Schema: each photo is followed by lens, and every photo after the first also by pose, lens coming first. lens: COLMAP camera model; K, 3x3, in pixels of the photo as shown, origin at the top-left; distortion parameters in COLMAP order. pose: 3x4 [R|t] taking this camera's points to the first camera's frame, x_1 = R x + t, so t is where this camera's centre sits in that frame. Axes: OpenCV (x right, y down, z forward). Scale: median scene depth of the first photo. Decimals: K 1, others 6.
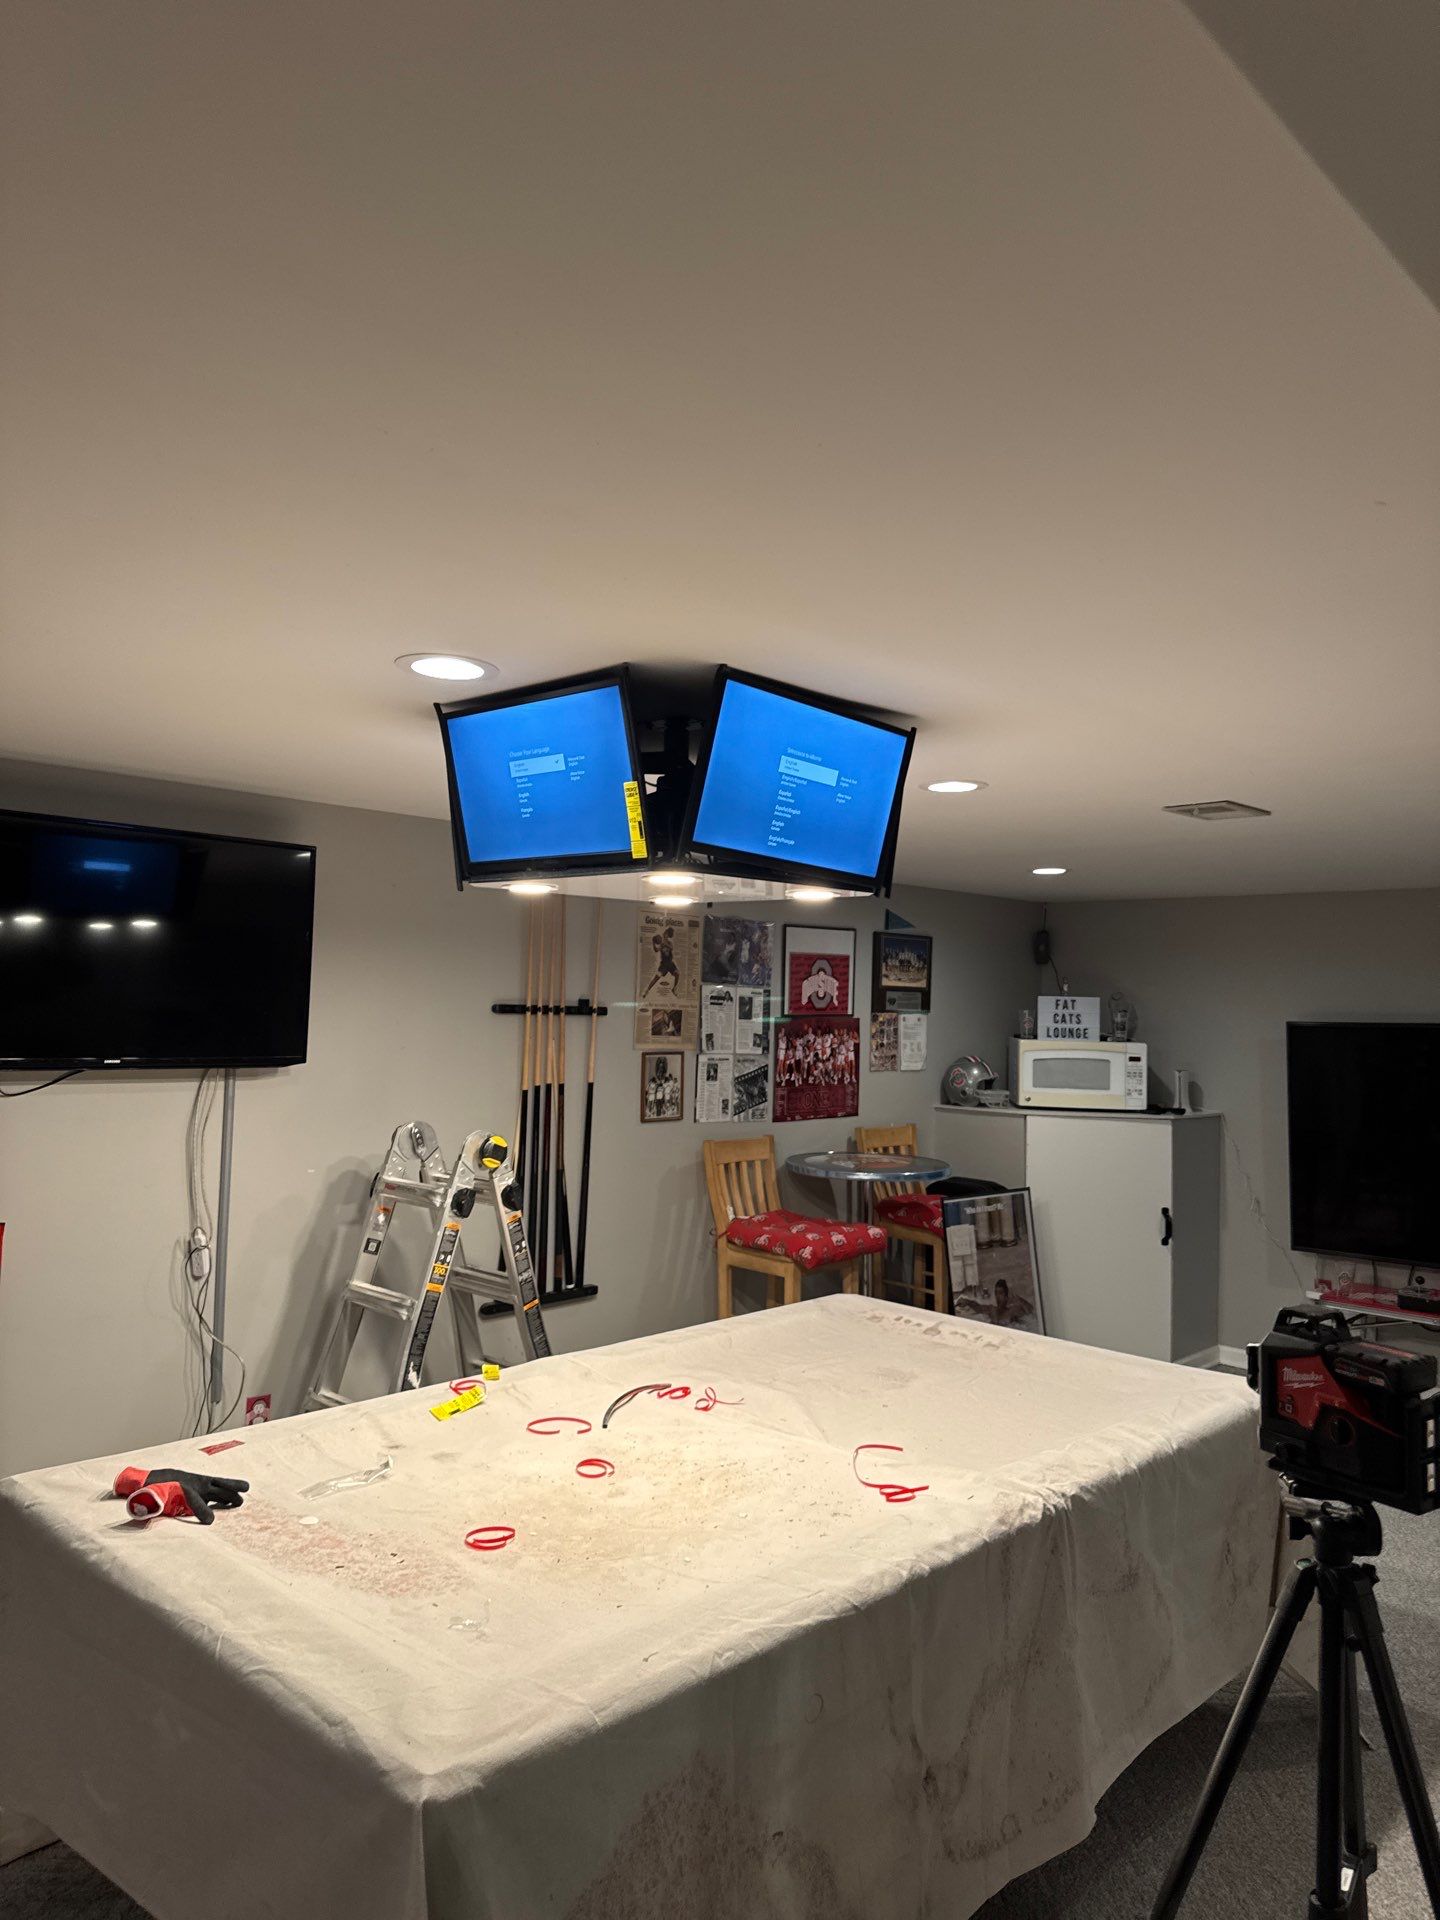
lens RADIAL K [[1355.5, 0, 720.0], [0, 1355.5, 960.0], [0, 0, 1]] dist [0.132007, -0.208055]
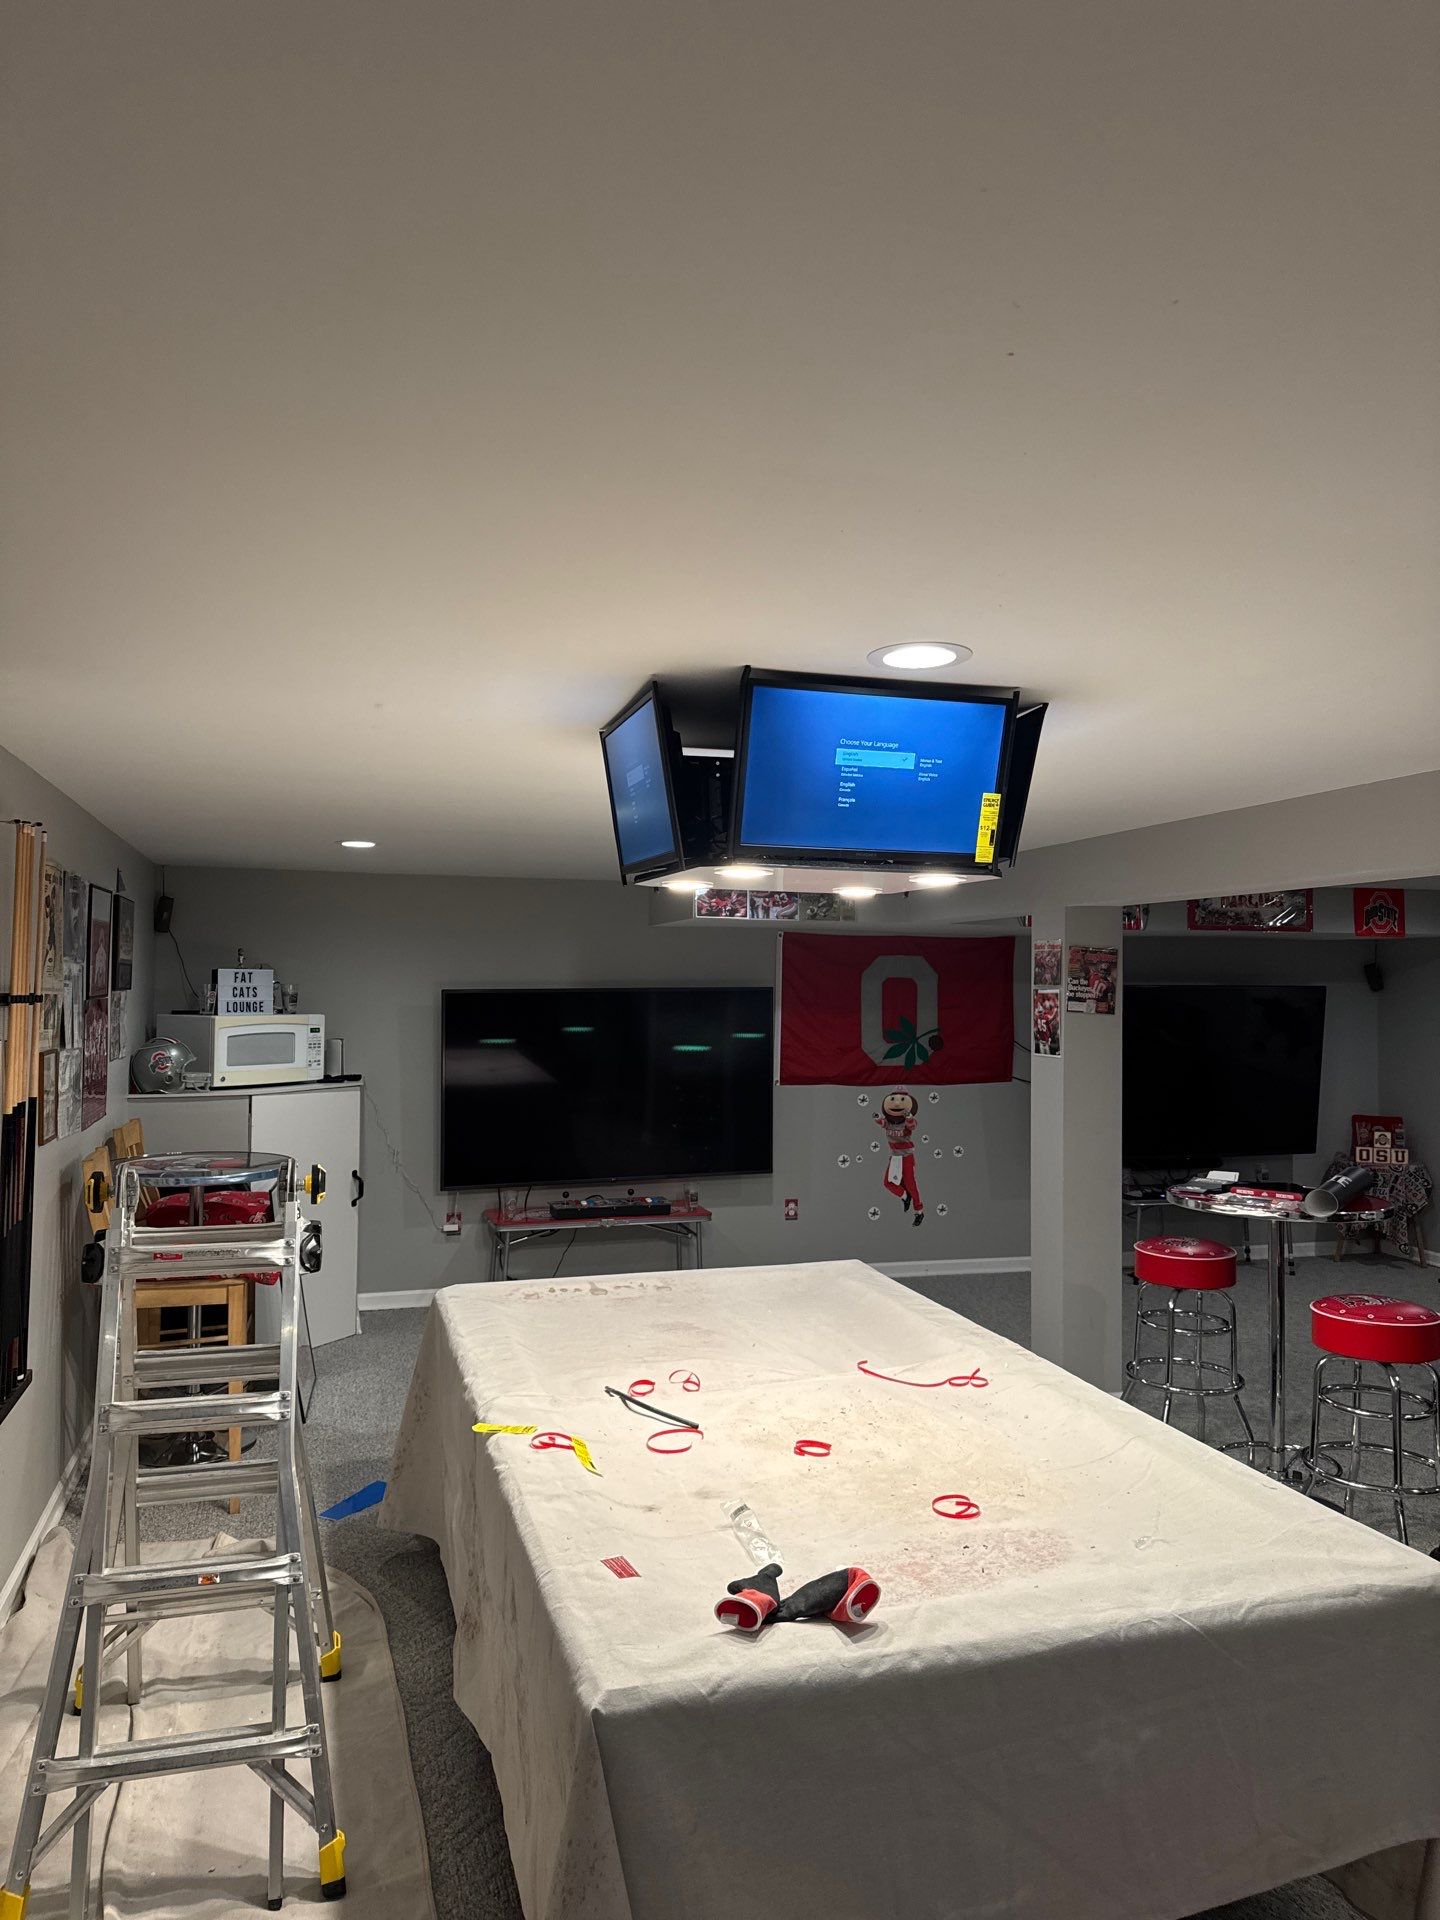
lens RADIAL K [[1355.5, 0, 720.0], [0, 1355.5, 960.0], [0, 0, 1]] dist [0.132007, -0.208055]
pose [[0.487655, -0.001839, 0.873034, -0.522149], [-0.024136, 0.999587, 0.015588, -0.003265], [-0.872703, -0.028673, 0.487409, 0.295220]]
